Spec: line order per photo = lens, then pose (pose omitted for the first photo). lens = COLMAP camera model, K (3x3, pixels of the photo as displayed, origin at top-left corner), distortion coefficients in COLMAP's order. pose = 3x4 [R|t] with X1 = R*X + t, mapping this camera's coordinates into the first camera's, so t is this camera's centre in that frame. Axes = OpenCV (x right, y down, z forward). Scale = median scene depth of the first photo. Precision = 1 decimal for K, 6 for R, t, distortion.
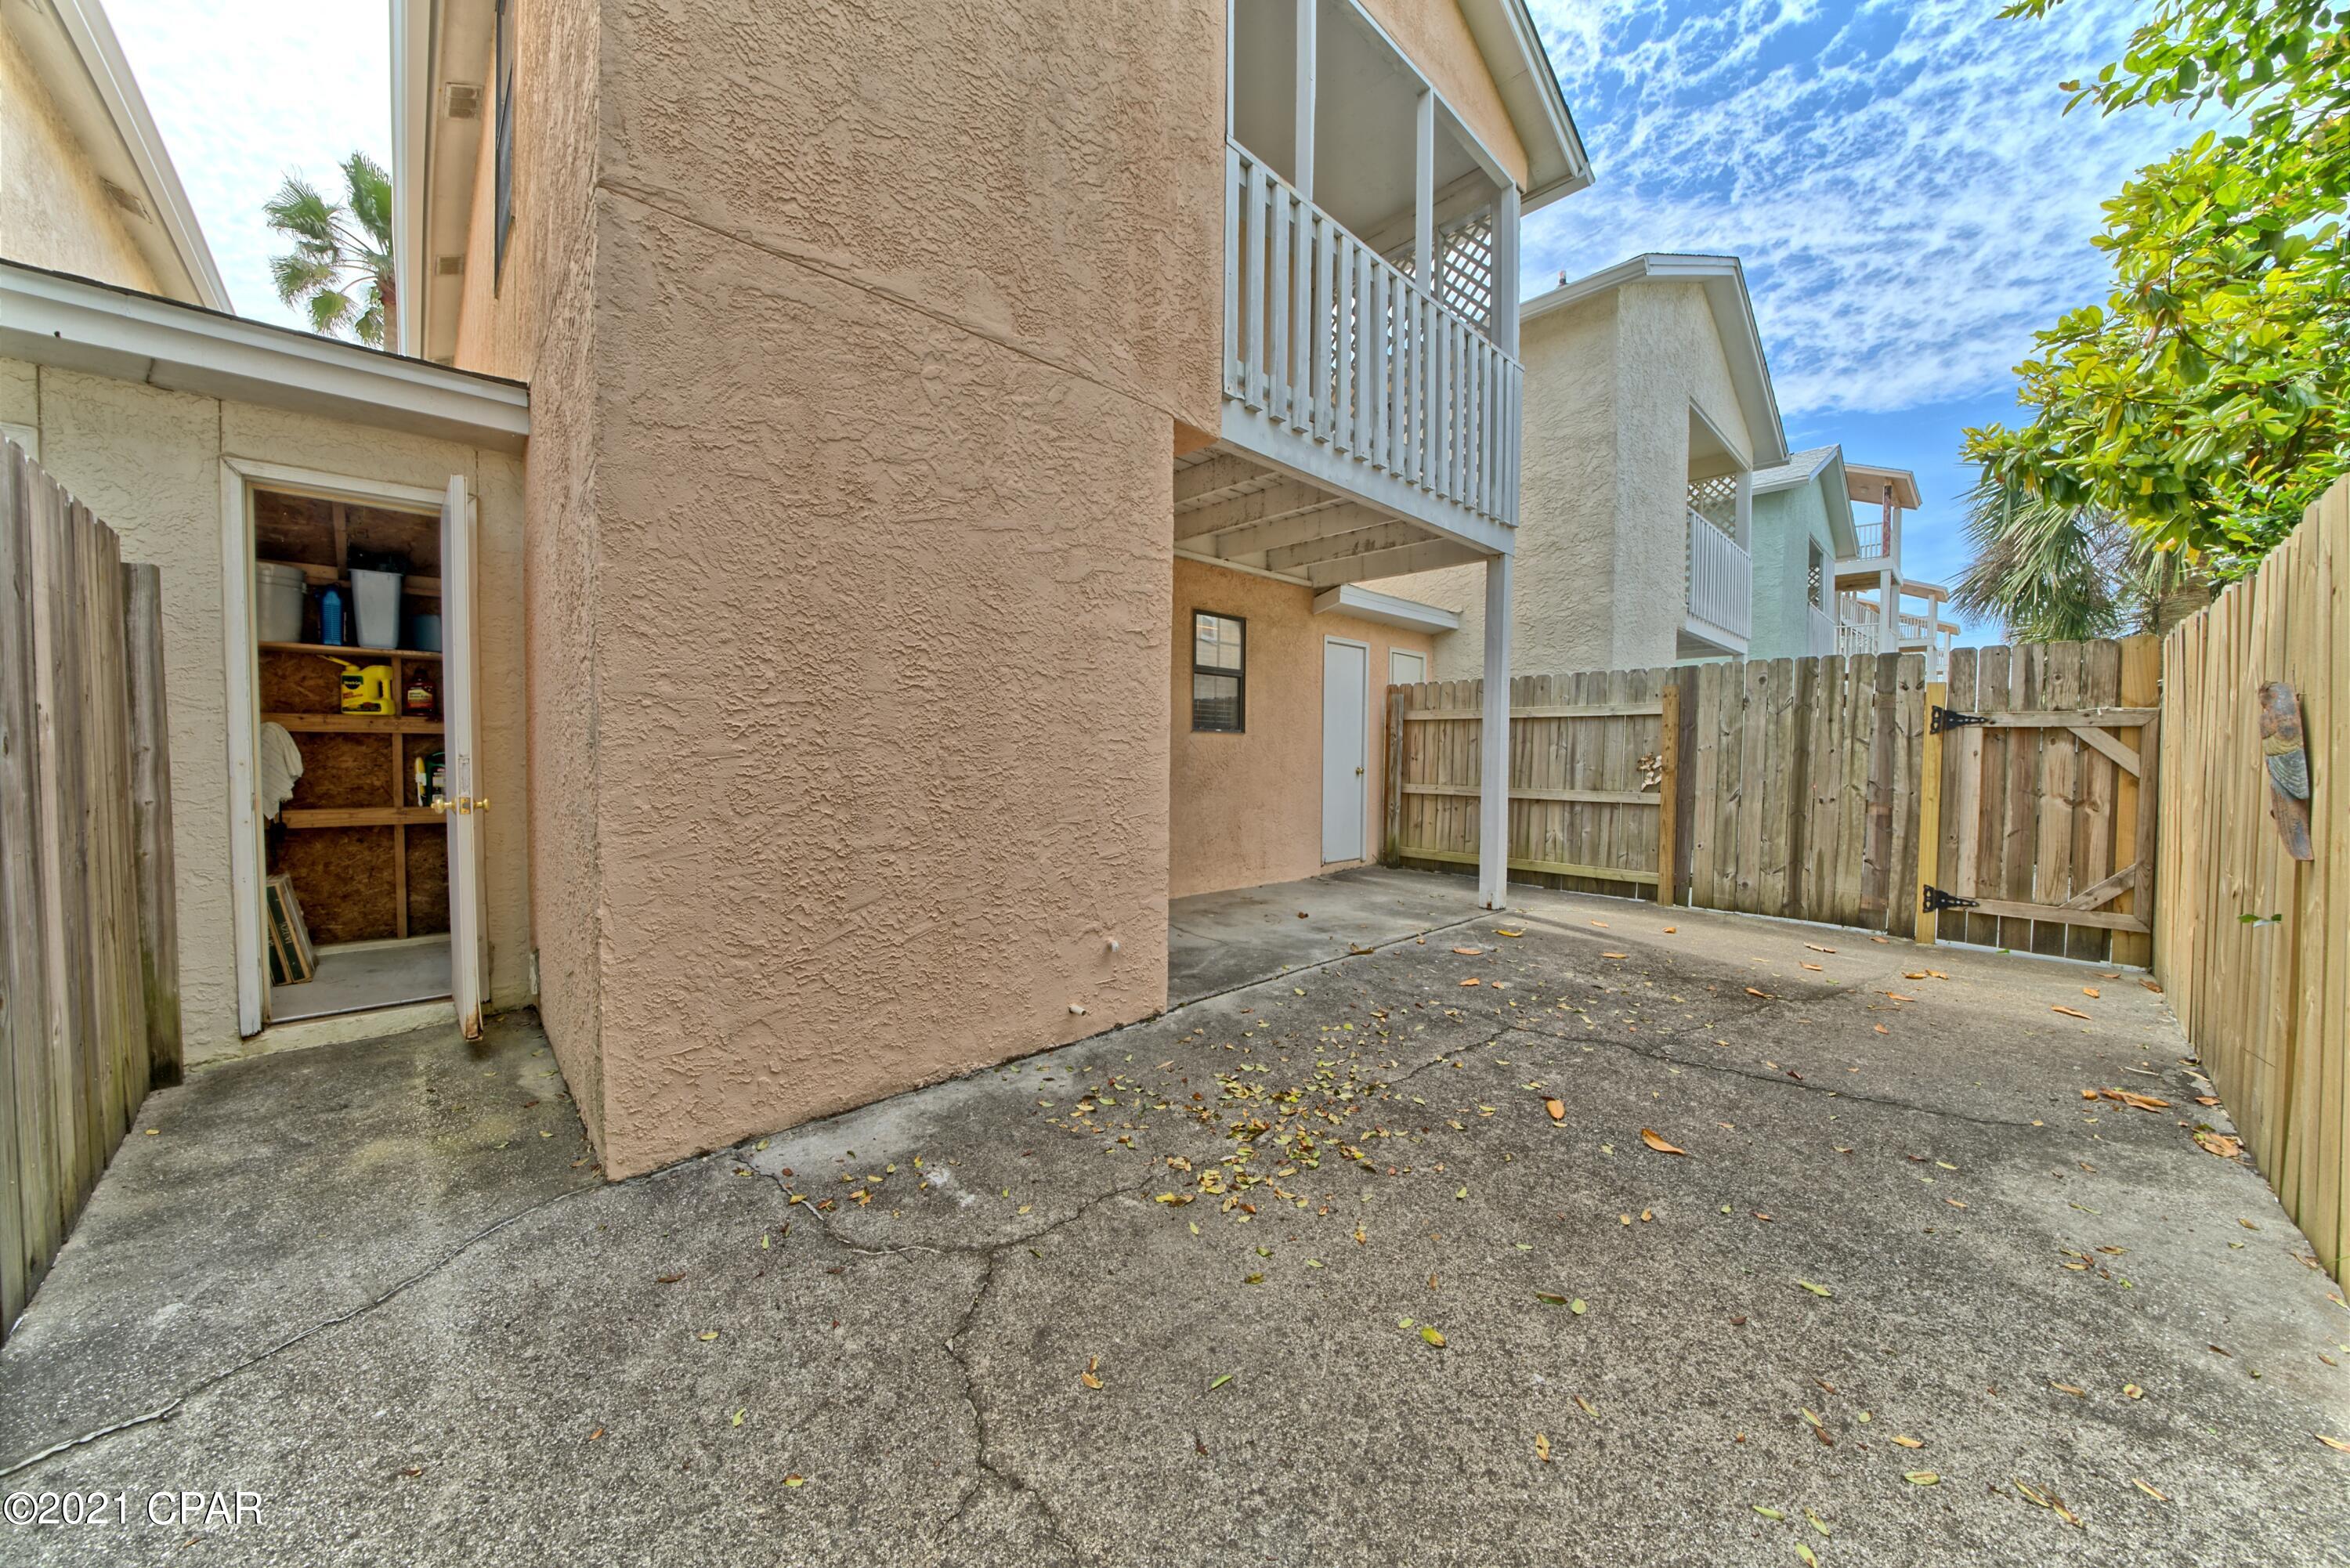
lens RADIAL K [[813.0, 0, 1167.0], [0, 813.0, 777.1], [0, 0, 1]] dist [-0.022409, 0.002133]
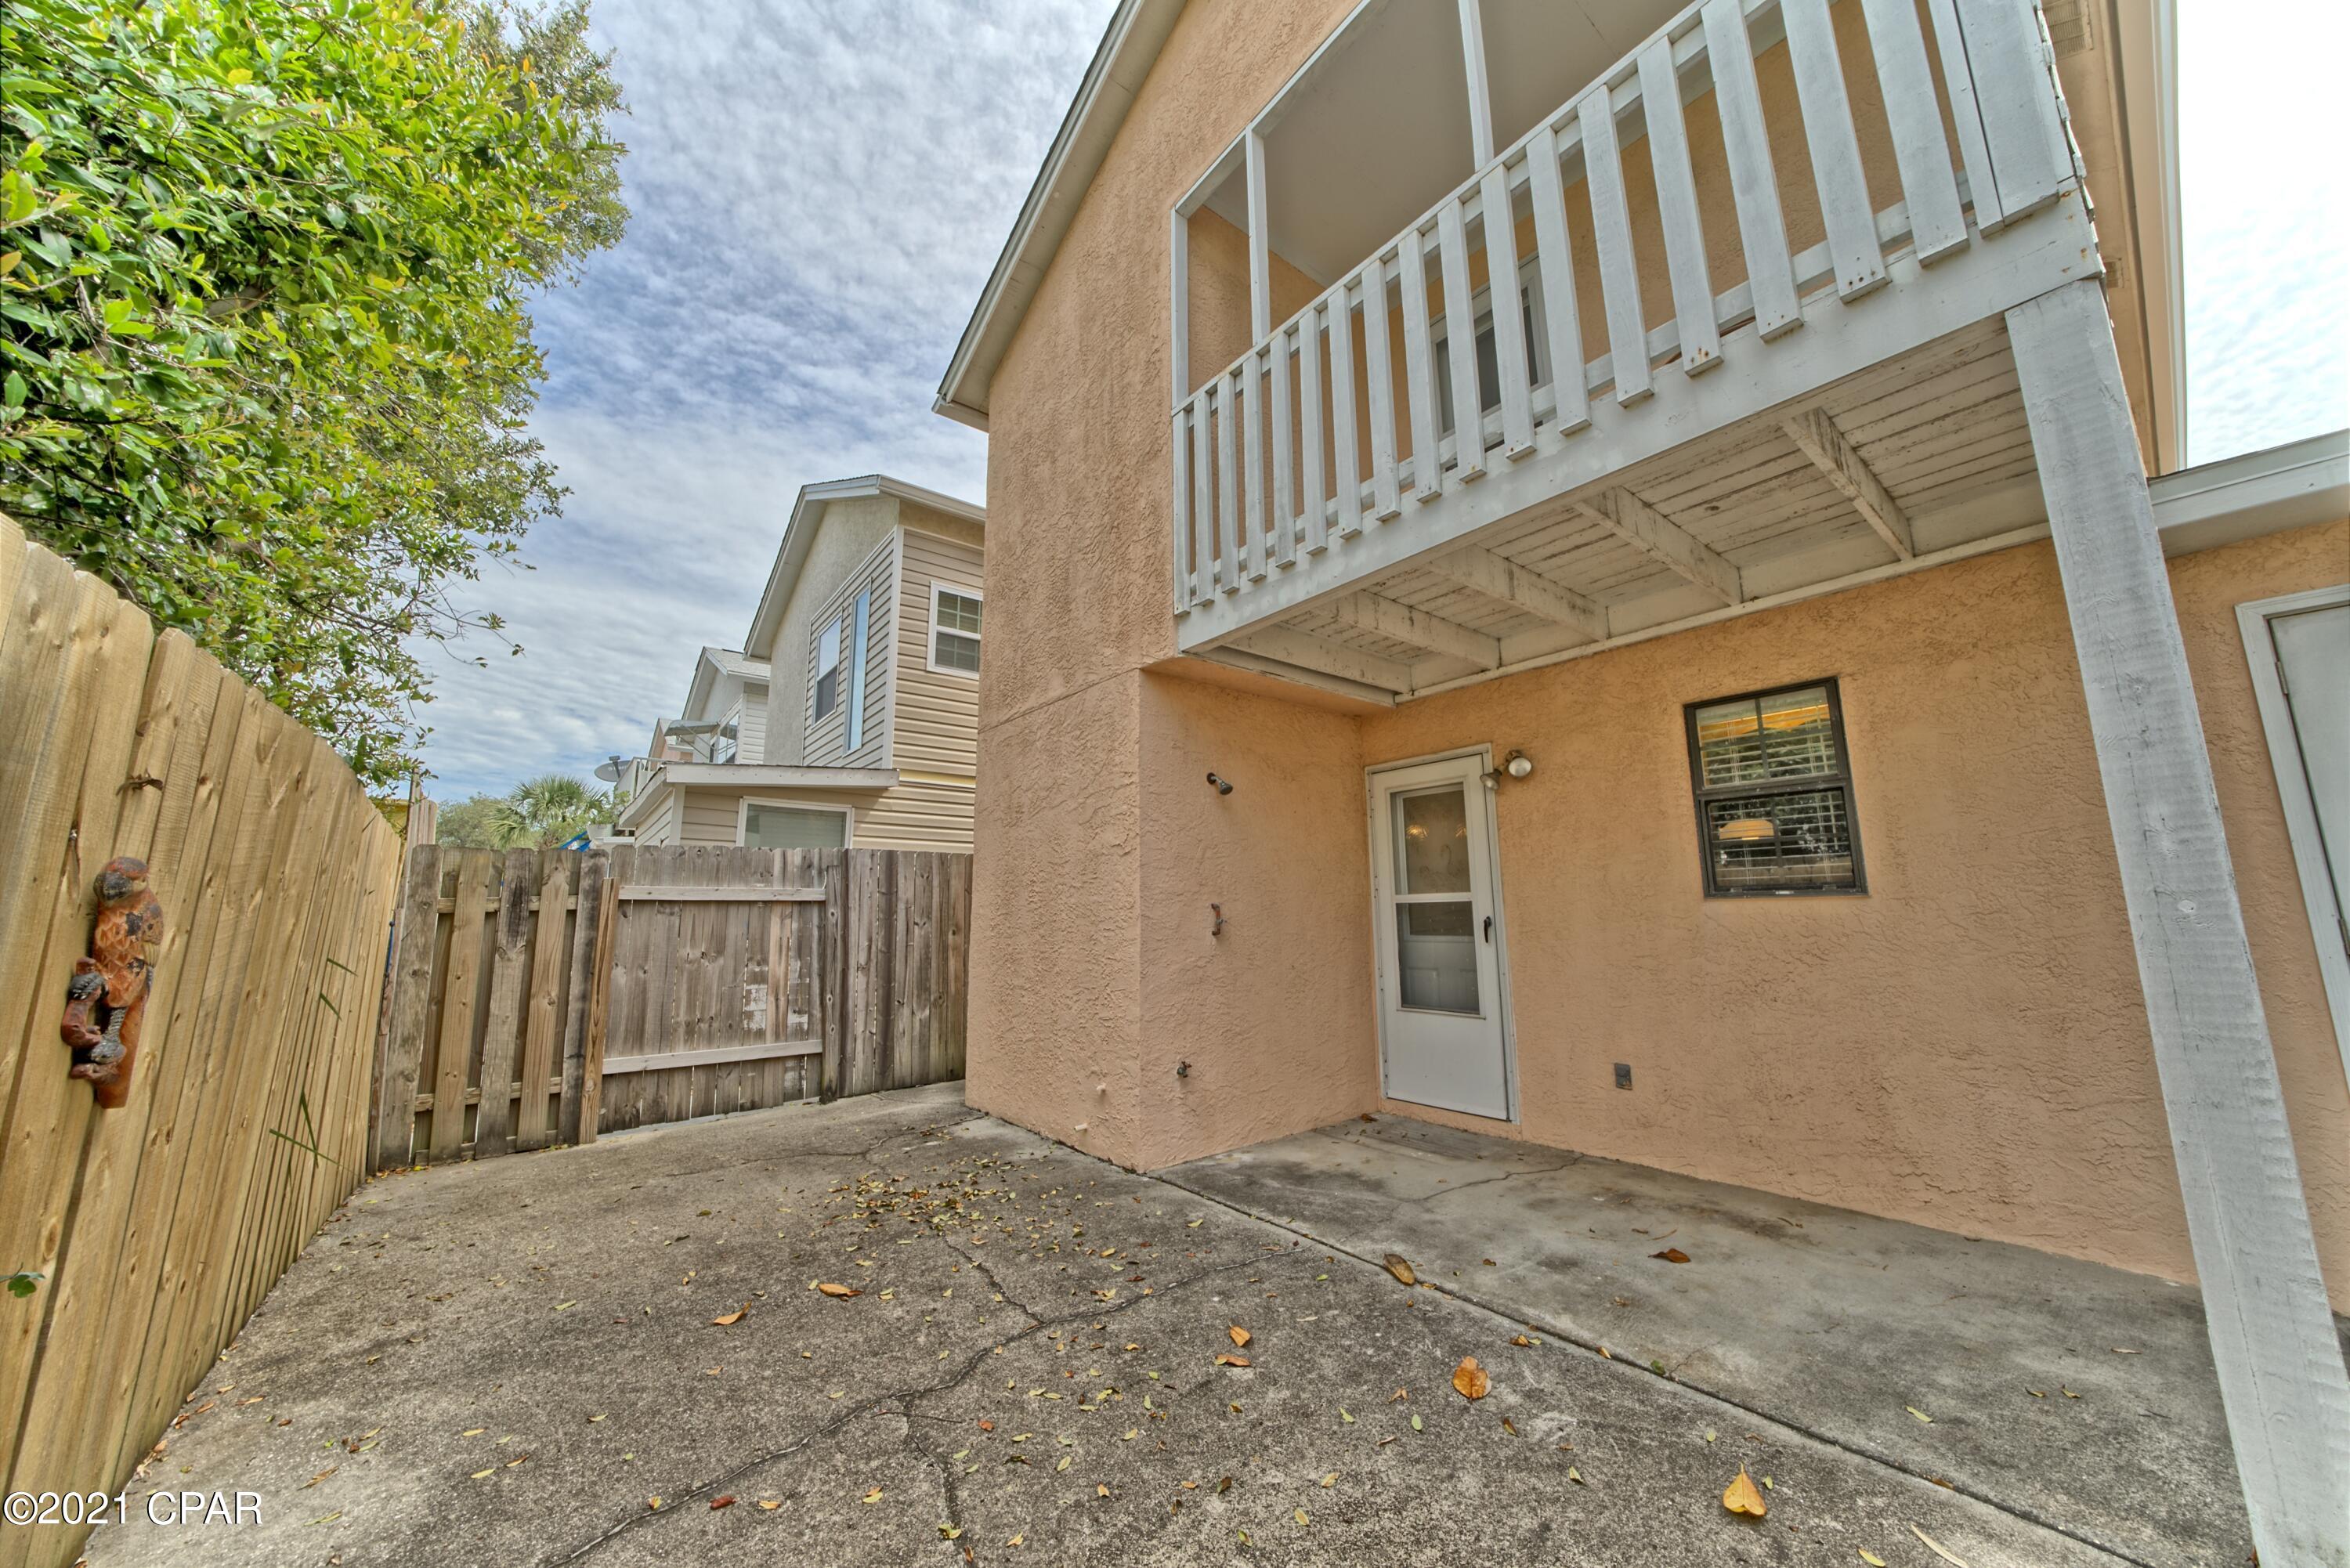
lens RADIAL K [[813.0, 0, 1174.8], [0, 813.0, 778.0], [0, 0, 1]] dist [-0.022409, 0.002133]
pose [[-0.098145, -0.175067, -0.979653, 1.278773], [-0.021091, 0.984550, -0.173829, -0.060369], [0.994949, 0.003601, -0.100321, 1.245859]]
